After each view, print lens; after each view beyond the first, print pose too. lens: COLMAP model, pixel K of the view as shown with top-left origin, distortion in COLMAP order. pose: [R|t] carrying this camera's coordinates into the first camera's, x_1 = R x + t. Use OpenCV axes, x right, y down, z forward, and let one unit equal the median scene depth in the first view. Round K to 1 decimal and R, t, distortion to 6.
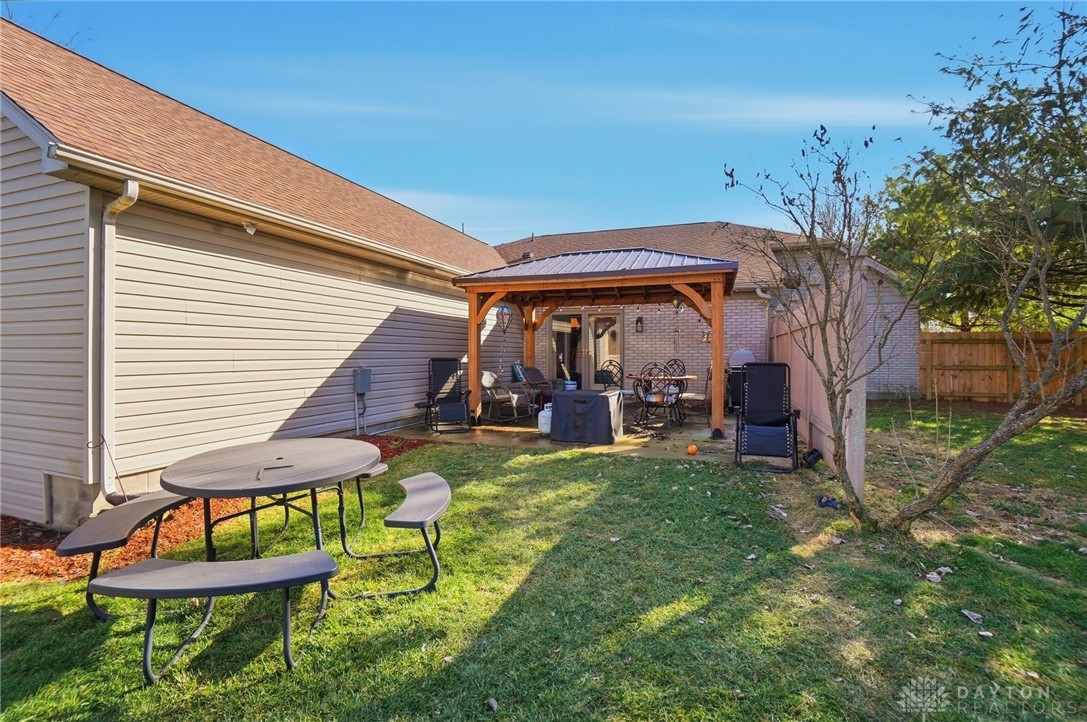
lens RADIAL K [[487.9, 0, 540.8], [0, 487.9, 358.9], [0, 0, 1]] dist [-0.033146, 0.009934]
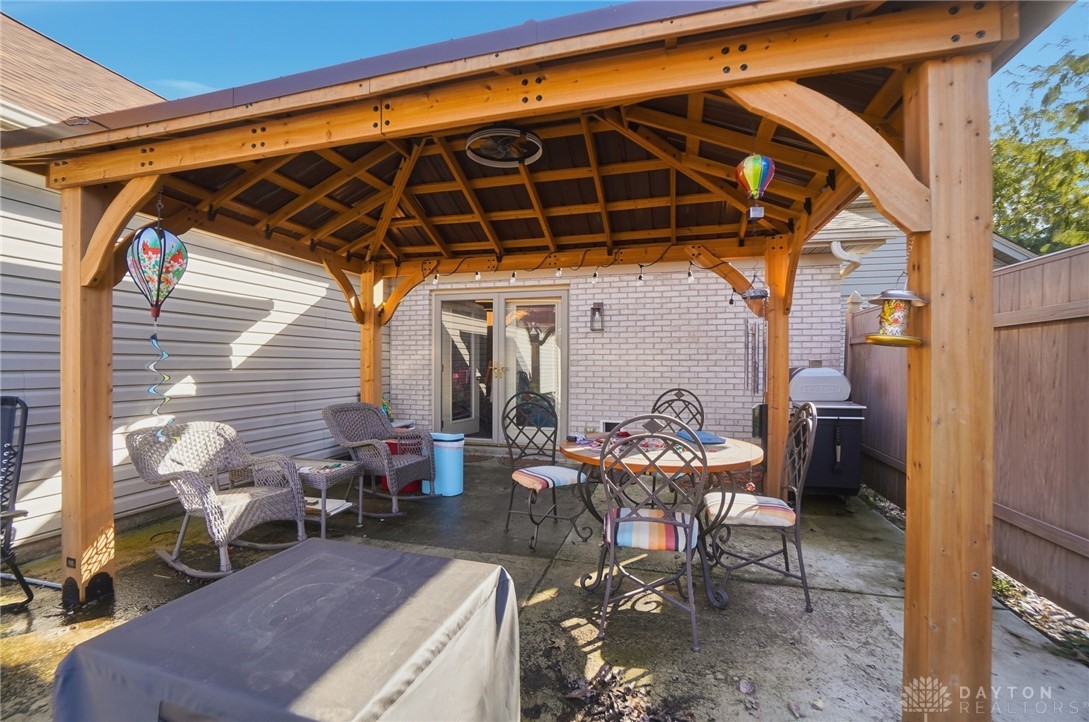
lens RADIAL K [[488.8, 0, 544.4], [0, 488.8, 363.5], [0, 0, 1]] dist [-0.033146, 0.009934]
pose [[0.996341, 0.003357, 0.085403, 0.108092], [-0.002009, 0.999872, -0.015872, -0.013158], [-0.085445, 0.015642, 0.996220, 0.518055]]
